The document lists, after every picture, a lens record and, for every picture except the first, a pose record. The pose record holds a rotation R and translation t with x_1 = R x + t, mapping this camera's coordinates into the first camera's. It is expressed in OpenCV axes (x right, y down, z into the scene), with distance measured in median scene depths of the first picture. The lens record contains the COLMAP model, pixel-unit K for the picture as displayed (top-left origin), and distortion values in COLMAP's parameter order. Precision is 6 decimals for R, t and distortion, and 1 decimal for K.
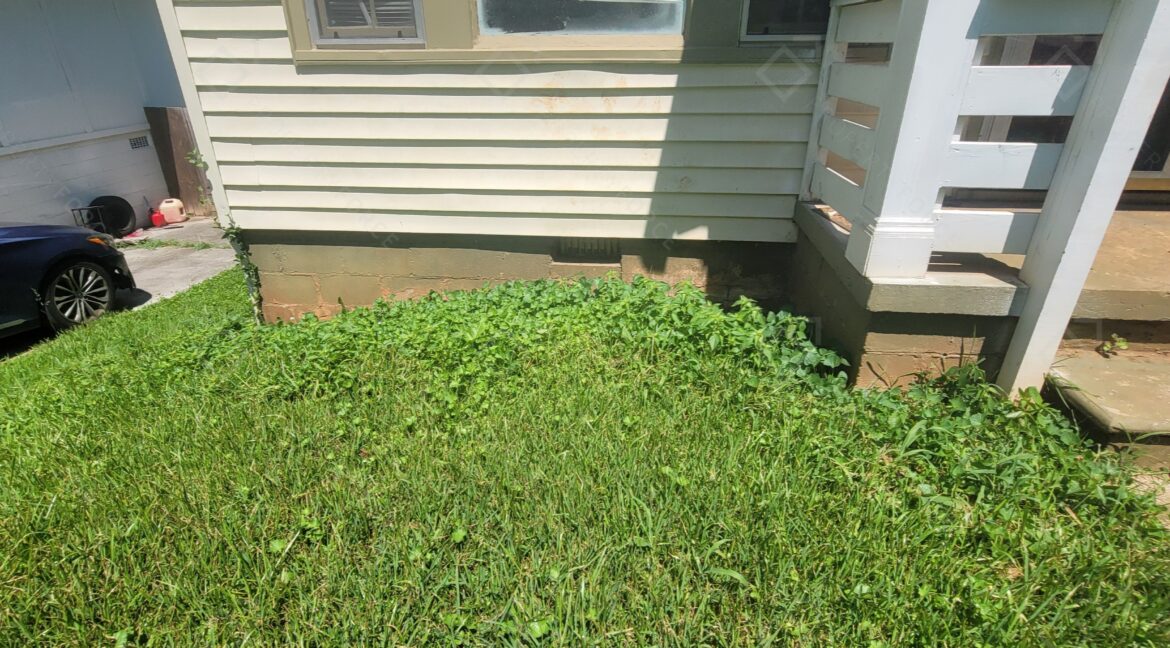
lens RADIAL K [[566.3, 0, 582.6], [0, 566.3, 316.2], [0, 0, 1]] dist [-0.009507, 0.002598]
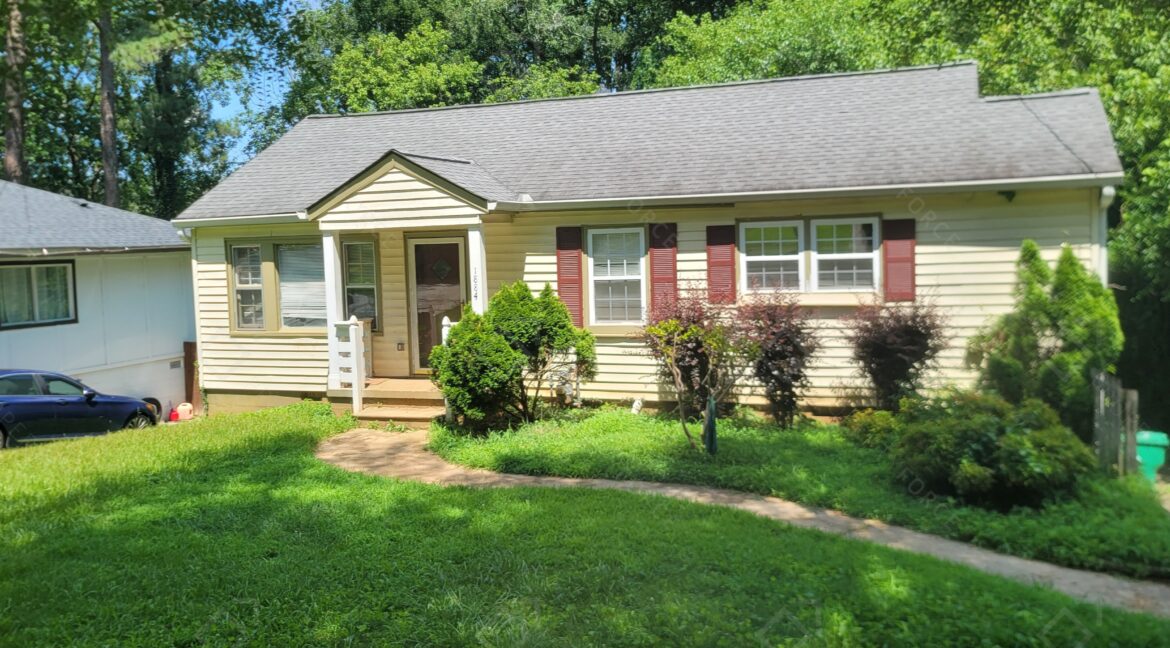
lens RADIAL K [[1010.1, 0, 583.0], [0, 1010.1, 319.5], [0, 0, 1]] dist [0.020382, -0.001724]
pose [[0.968205, -0.002261, -0.250150, 2.942054], [-0.087144, 0.934277, -0.345734, 1.313568], [0.234491, 0.356541, 0.904374, -3.854962]]
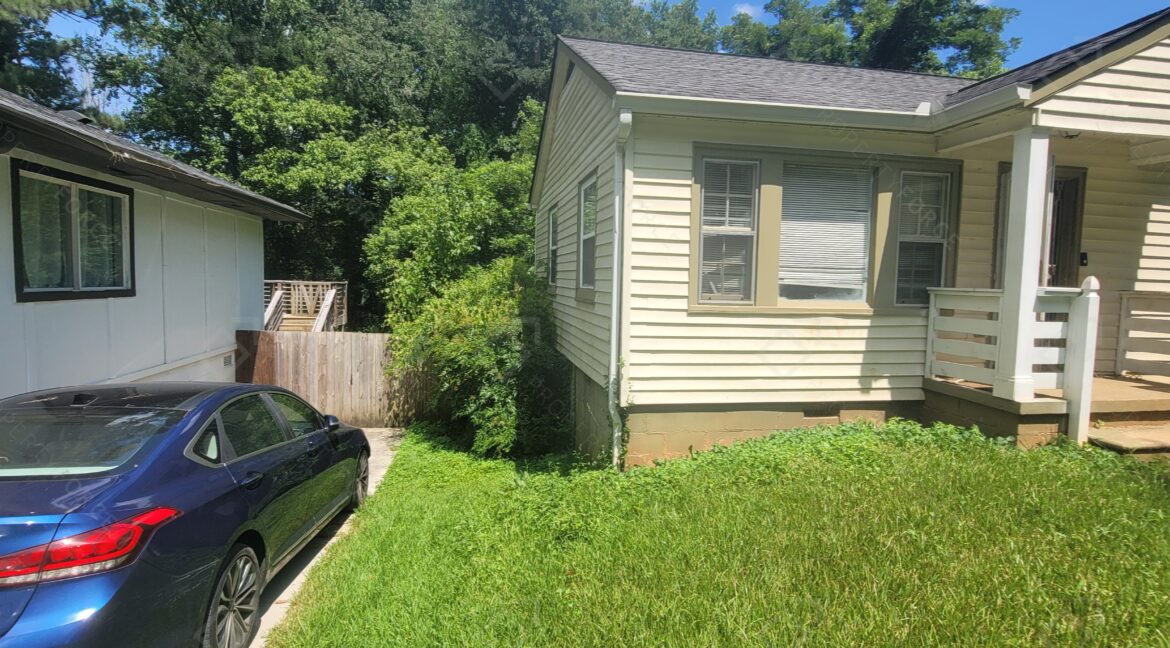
lens RADIAL K [[566.3, 0, 579.5], [0, 566.3, 322.5], [0, 0, 1]] dist [-0.009507, 0.002598]
pose [[0.963913, 0.009060, 0.266062, -1.379025], [0.087903, 0.932535, -0.350217, 0.212372], [-0.251285, 0.360966, 0.898087, -0.588144]]
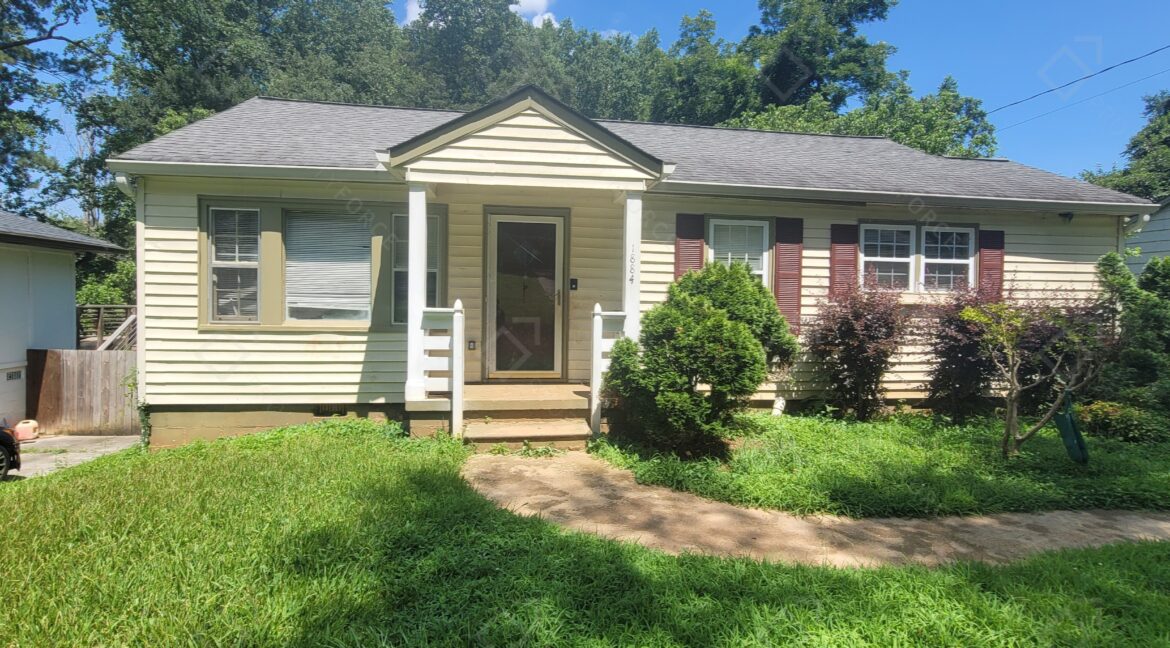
lens RADIAL K [[566.3, 0, 580.0], [0, 566.3, 318.1], [0, 0, 1]] dist [-0.009507, 0.002598]
pose [[0.972732, 0.016803, 0.231321, 0.489833], [0.078697, 0.914290, -0.397343, 0.565327], [-0.218171, 0.404713, 0.888037, -1.452628]]
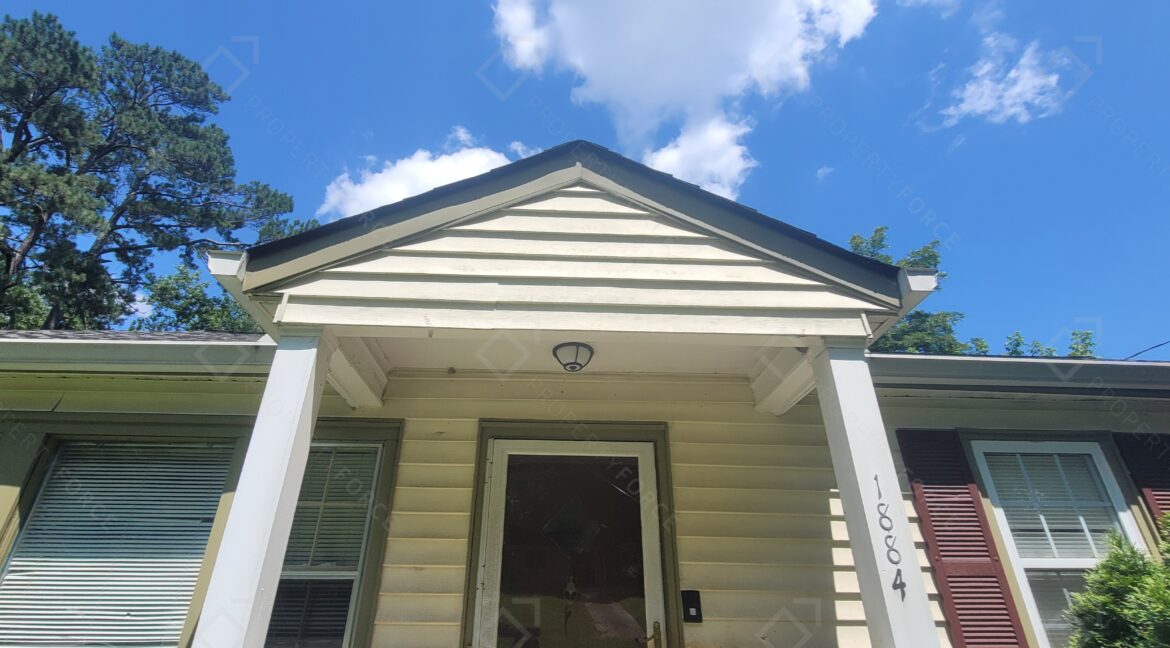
lens RADIAL K [[566.3, 0, 577.9], [0, 566.3, 318.5], [0, 0, 1]] dist [-0.009507, 0.002598]
pose [[0.988078, 0.081782, 0.130433, 0.675926], [0.058907, 0.581923, -0.811108, -0.086841], [-0.142236, 0.809122, 0.570168, -0.195696]]
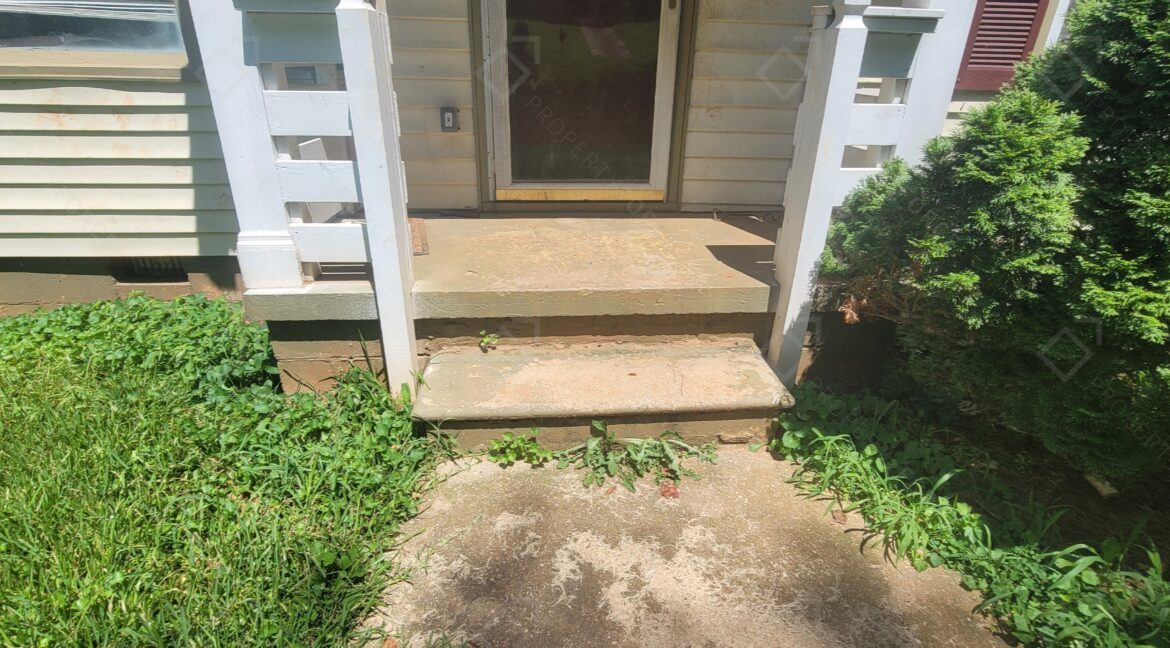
lens RADIAL K [[566.3, 0, 580.2], [0, 566.3, 319.4], [0, 0, 1]] dist [-0.009507, 0.002598]
pose [[0.984793, -0.048398, 0.166853, 0.650939], [0.051440, 0.998579, -0.013950, 0.023654], [-0.165941, 0.022321, 0.985883, -0.092487]]
